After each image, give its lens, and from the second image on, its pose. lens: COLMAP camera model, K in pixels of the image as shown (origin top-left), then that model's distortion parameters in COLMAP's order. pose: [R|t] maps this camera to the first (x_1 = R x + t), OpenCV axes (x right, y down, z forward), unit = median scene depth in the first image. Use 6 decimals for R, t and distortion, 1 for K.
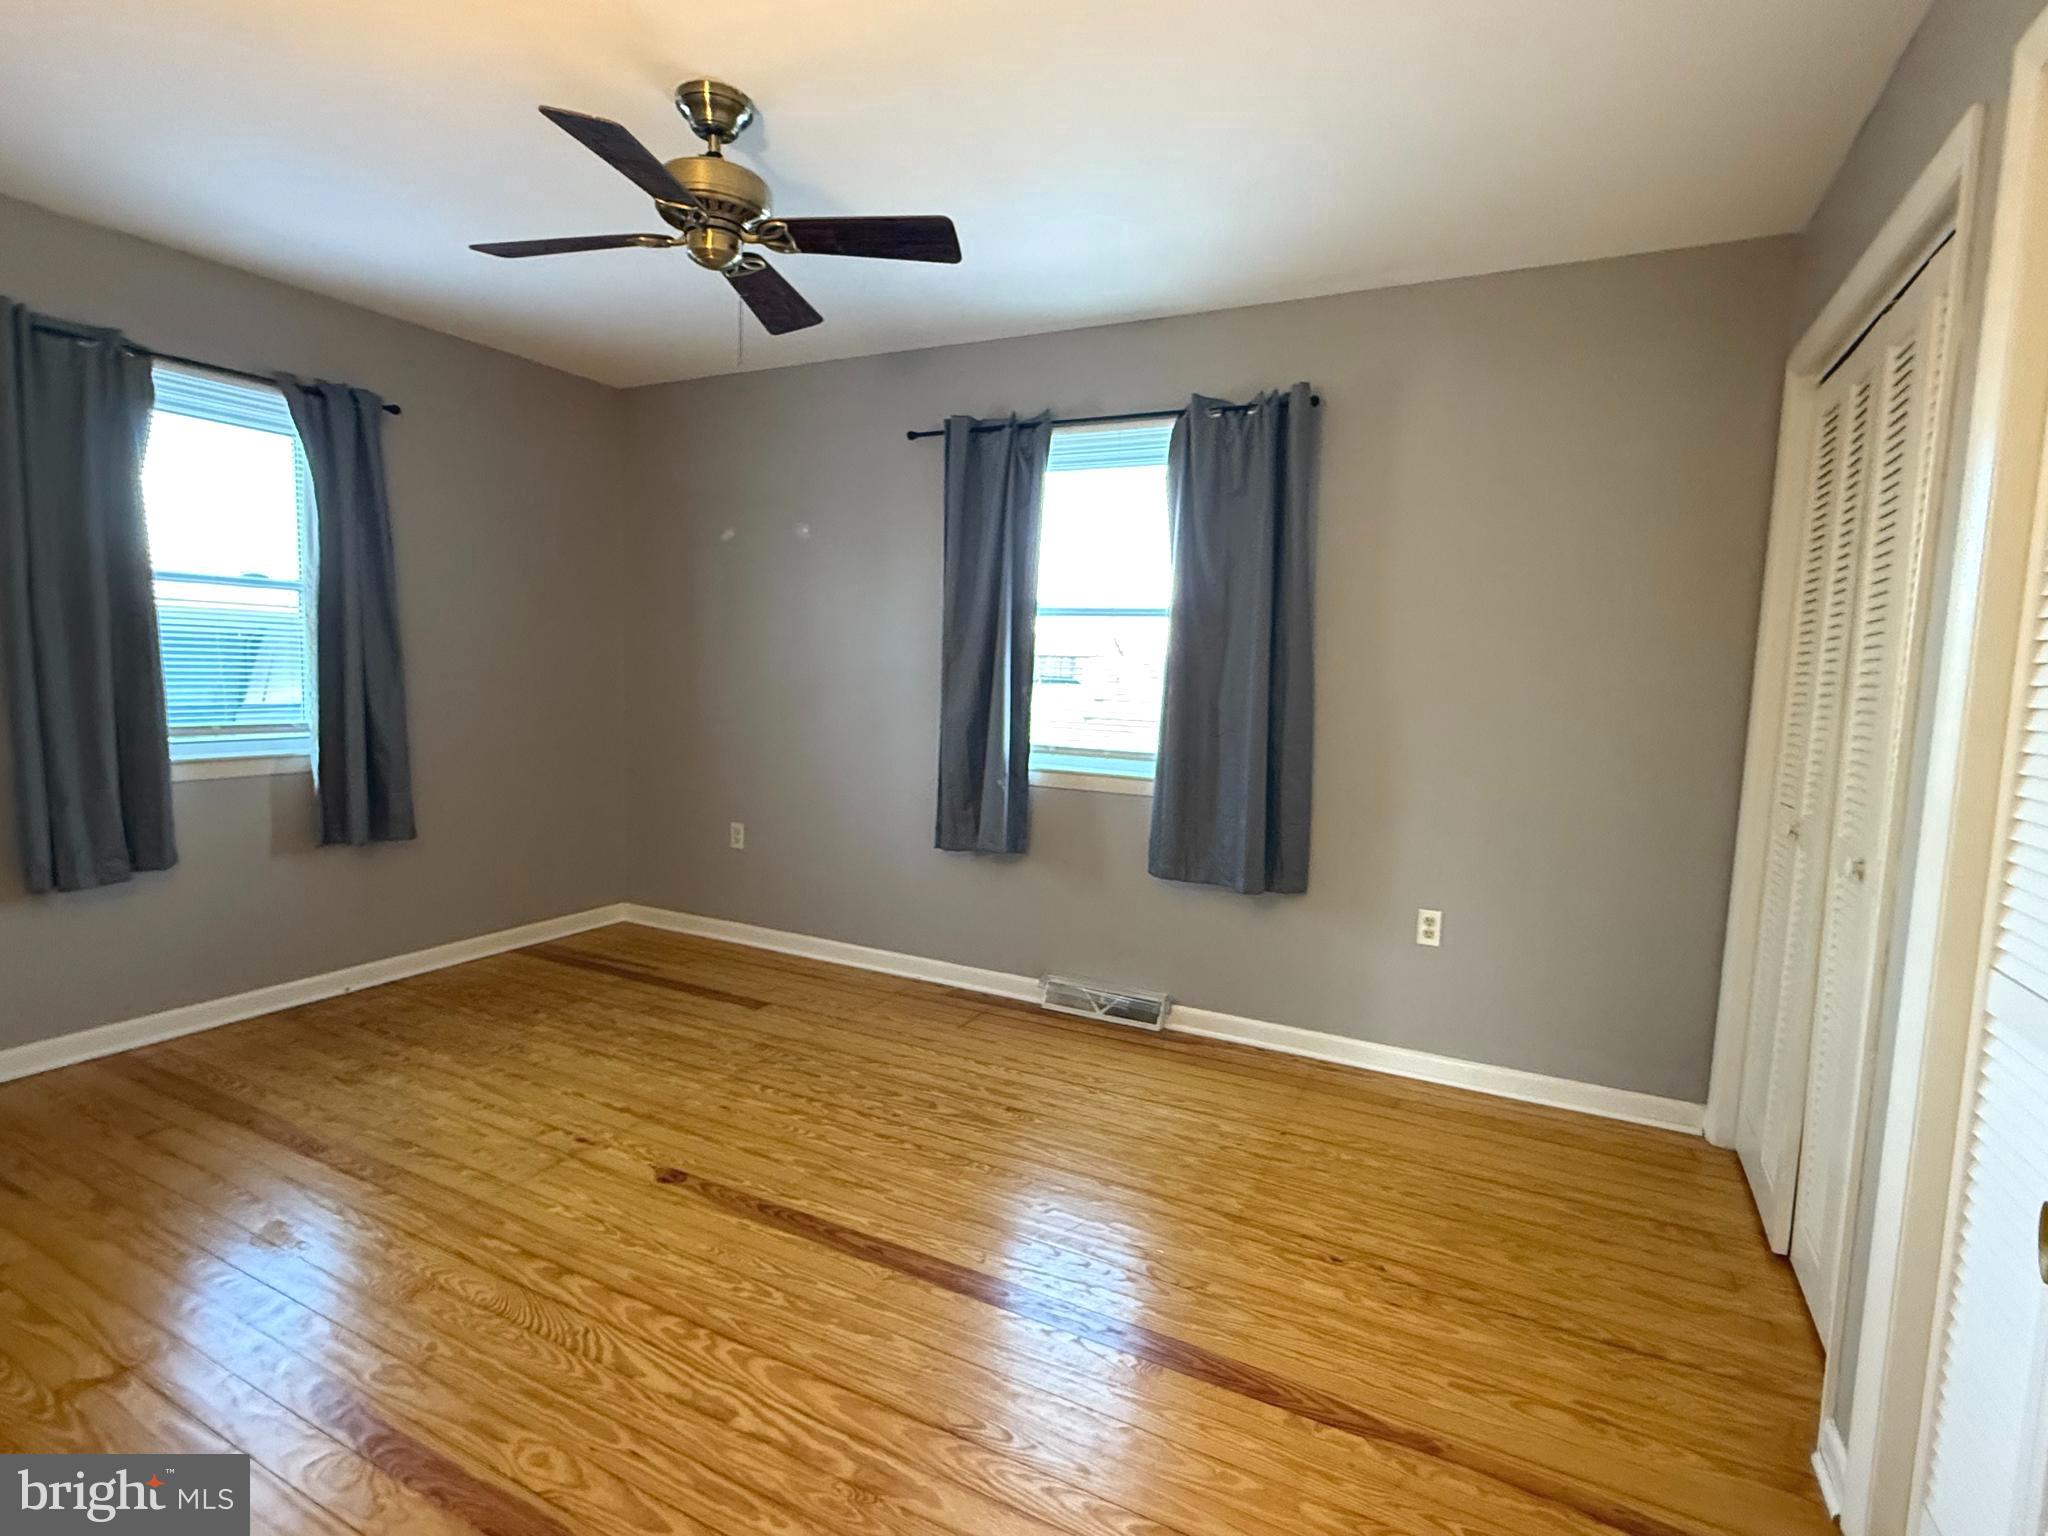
lens RADIAL K [[1016.0, 0, 1017.7], [0, 1016.0, 768.6], [0, 0, 1]] dist [-0.000563, -0.000828]
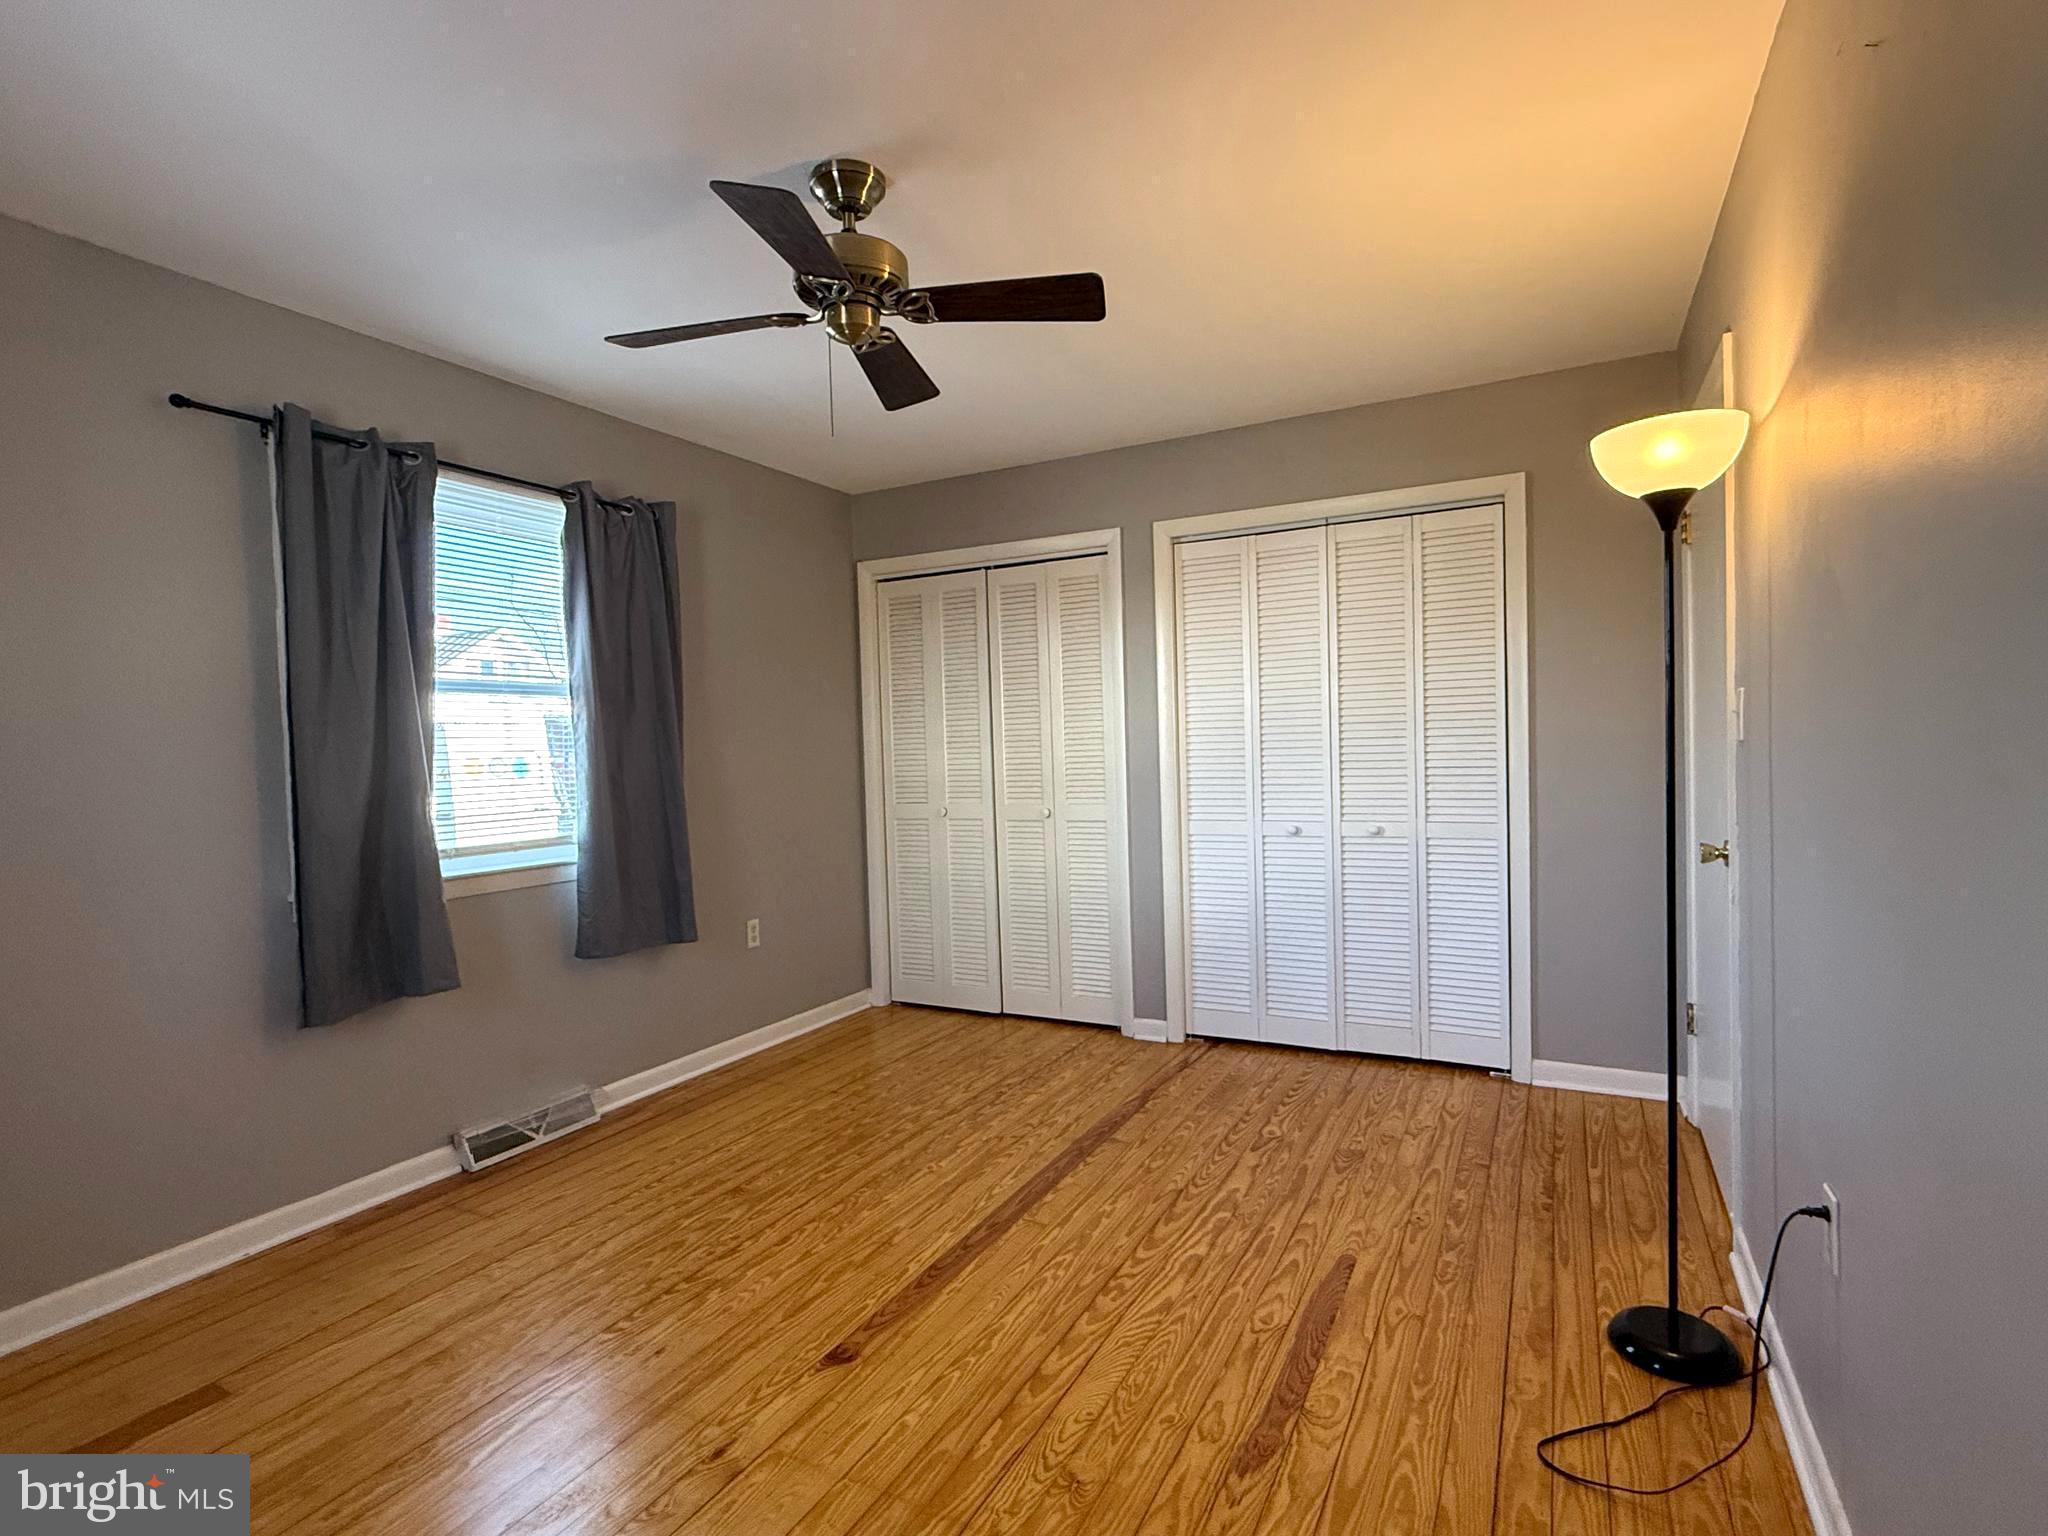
lens RADIAL K [[1016.0, 0, 1017.7], [0, 1016.0, 768.6], [0, 0, 1]] dist [-0.000563, -0.000828]
pose [[0.015297, -0.056278, 0.998298, -1.054878], [0.132145, 0.989771, 0.053773, -0.094921], [-0.991112, 0.131098, 0.022577, 0.711166]]
